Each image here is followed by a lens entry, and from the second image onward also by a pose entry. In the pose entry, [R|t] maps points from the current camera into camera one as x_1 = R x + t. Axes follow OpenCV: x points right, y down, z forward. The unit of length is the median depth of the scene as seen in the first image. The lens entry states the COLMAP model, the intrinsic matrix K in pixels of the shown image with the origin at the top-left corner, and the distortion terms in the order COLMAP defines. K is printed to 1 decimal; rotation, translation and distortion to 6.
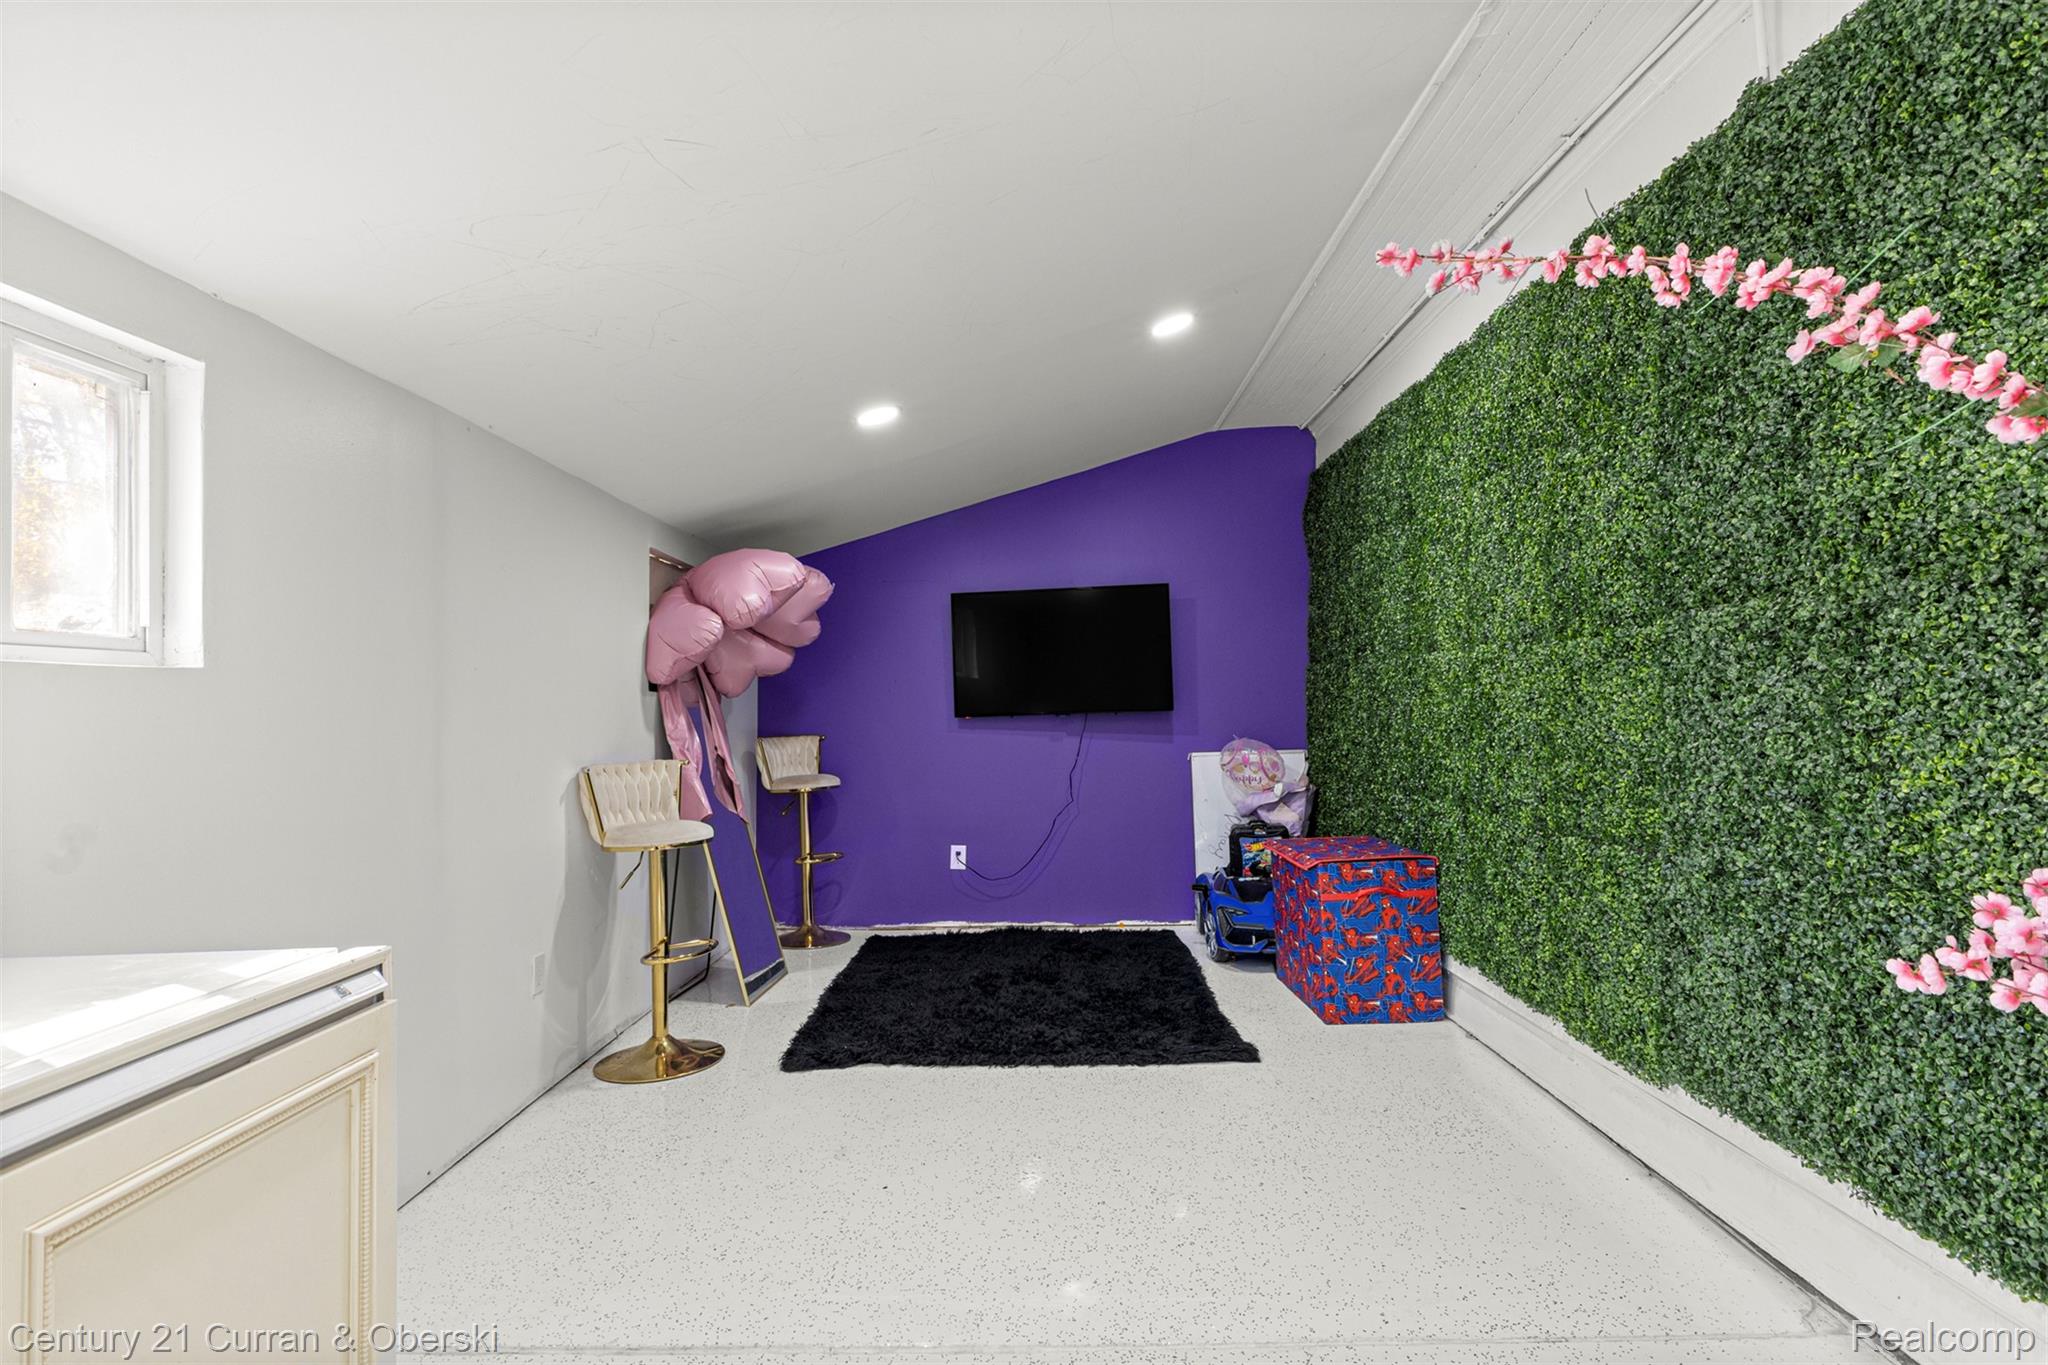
lens RADIAL K [[1049.2, 0, 1024.0], [0, 1049.2, 682.5], [0, 0, 1]] dist [0.017588, -0.013665]
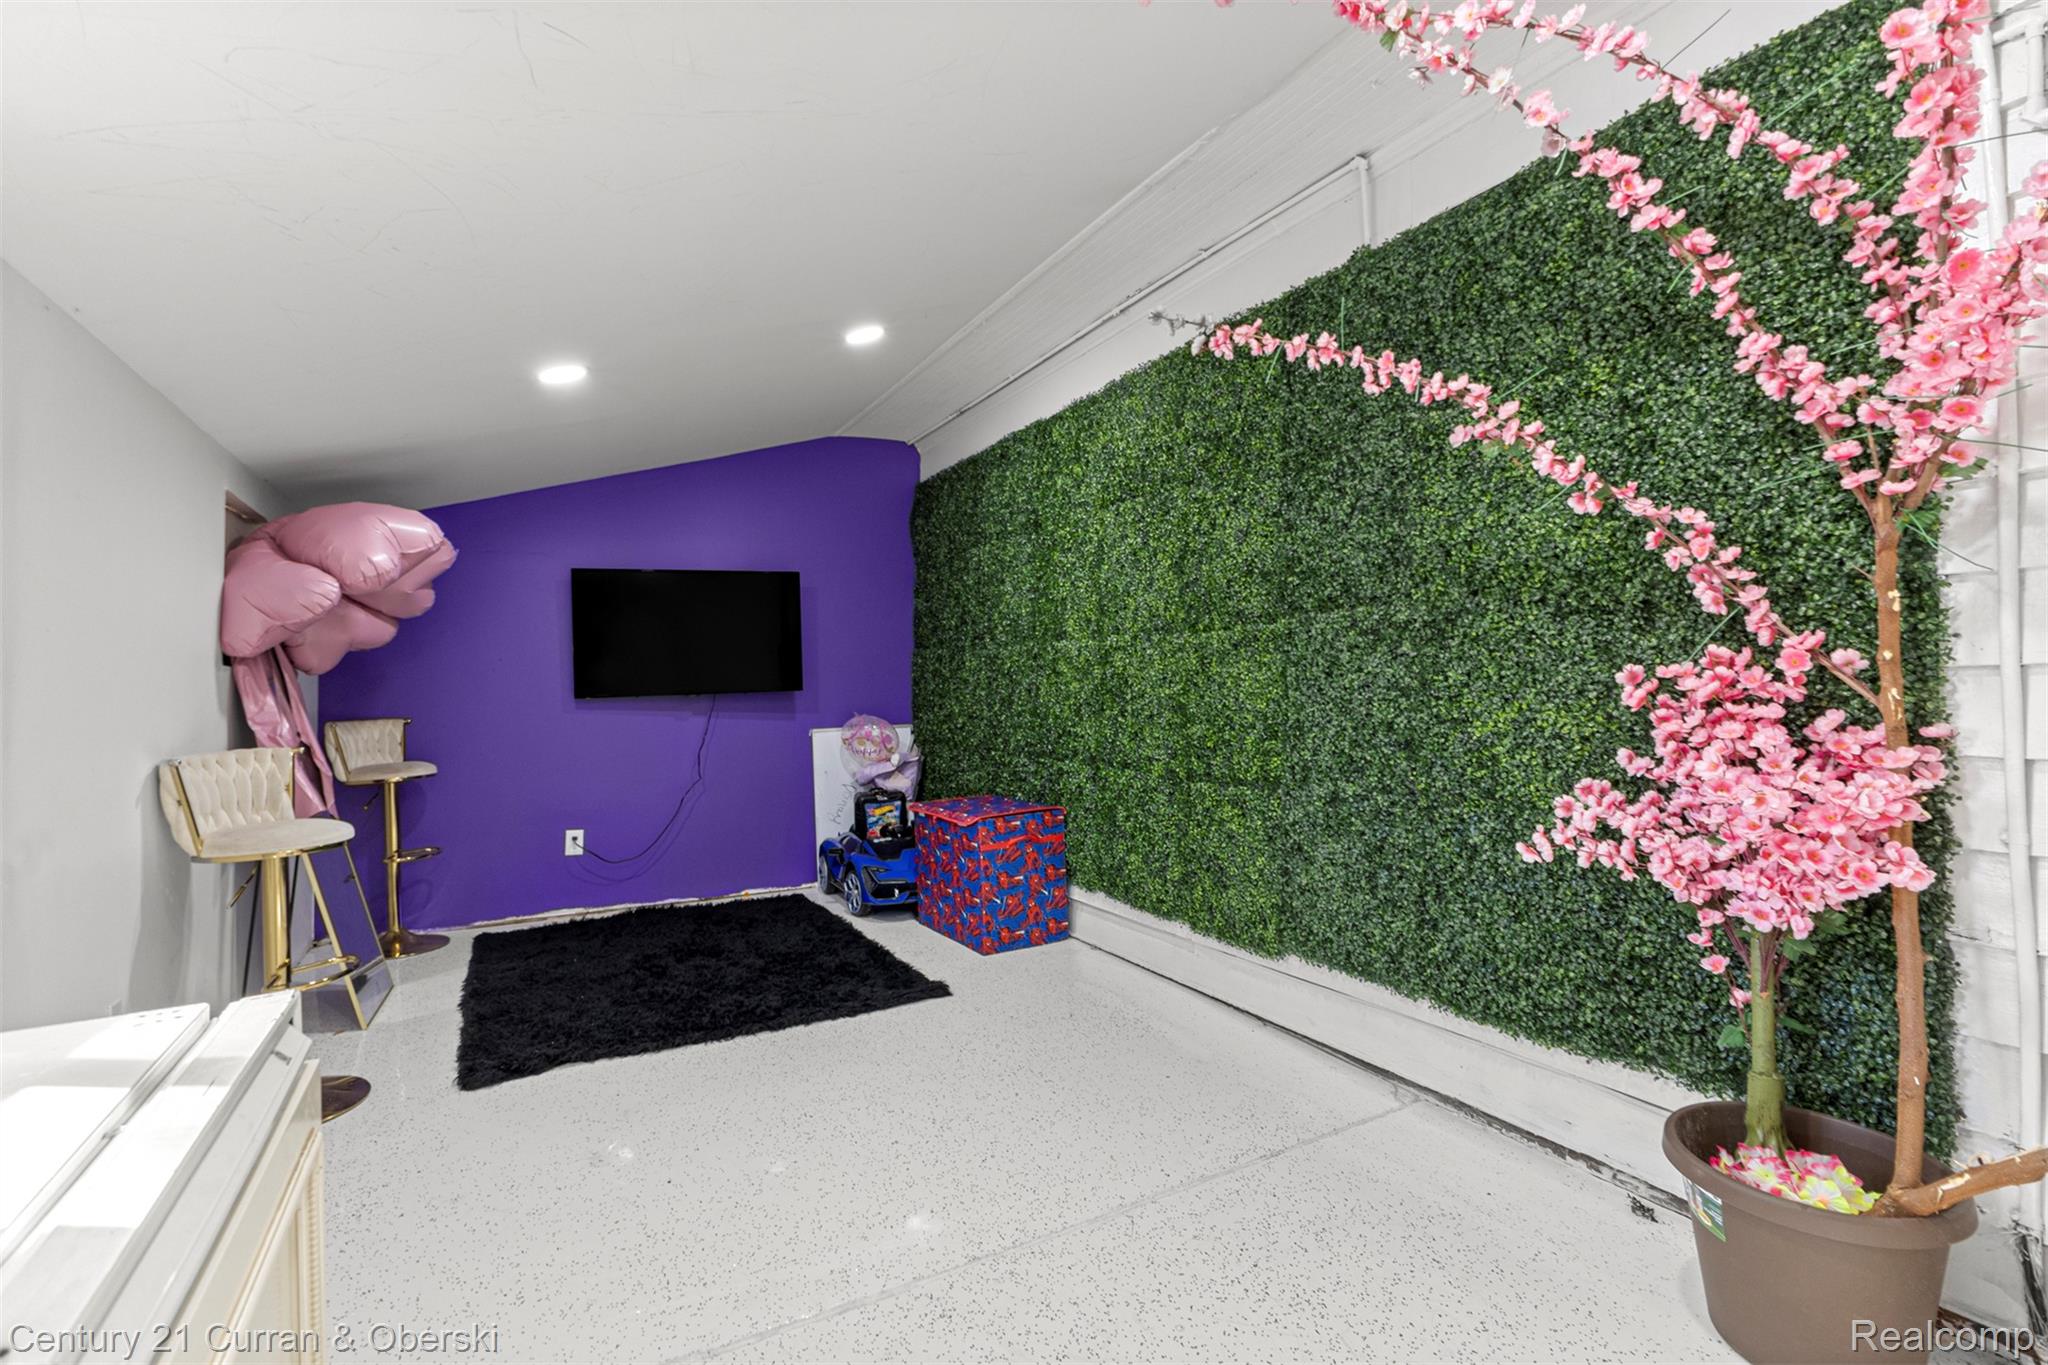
lens RADIAL K [[936.3, 0, 1023.6], [0, 936.3, 675.1], [0, 0, 1]] dist [-0.023136, 0.000264]
pose [[0.866066, 0.006881, 0.499883, -0.240970], [-0.009564, 0.999950, 0.002805, 0.010781], [-0.499839, -0.007210, 0.866088, 0.095128]]
